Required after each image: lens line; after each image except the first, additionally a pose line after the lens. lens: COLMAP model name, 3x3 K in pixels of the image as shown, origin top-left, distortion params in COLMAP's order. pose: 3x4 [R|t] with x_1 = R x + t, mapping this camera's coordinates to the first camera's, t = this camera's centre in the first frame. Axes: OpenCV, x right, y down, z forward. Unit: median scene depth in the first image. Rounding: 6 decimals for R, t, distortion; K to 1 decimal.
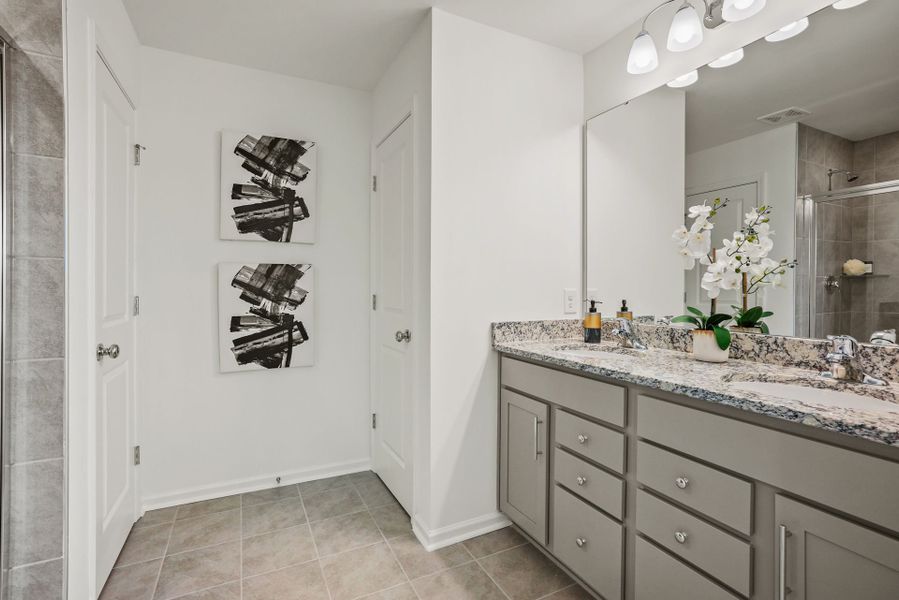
lens RADIAL K [[420.6, 0, 447.9], [0, 420.6, 289.2], [0, 0, 1]] dist [-0.037495, 0.020371]
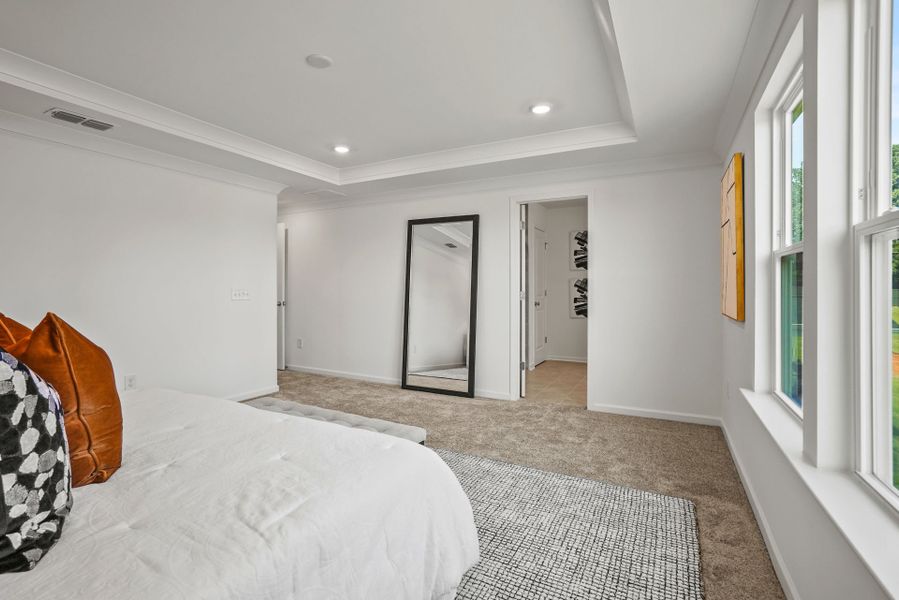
lens RADIAL K [[420.6, 0, 447.9], [0, 420.6, 289.2], [0, 0, 1]] dist [-0.037495, 0.020371]
pose [[0.590097, -0.000278, -0.807333, 1.251530], [0.000324, 1.000000, -0.000107, 0.008879], [0.807333, -0.000199, 0.590097, -1.343215]]
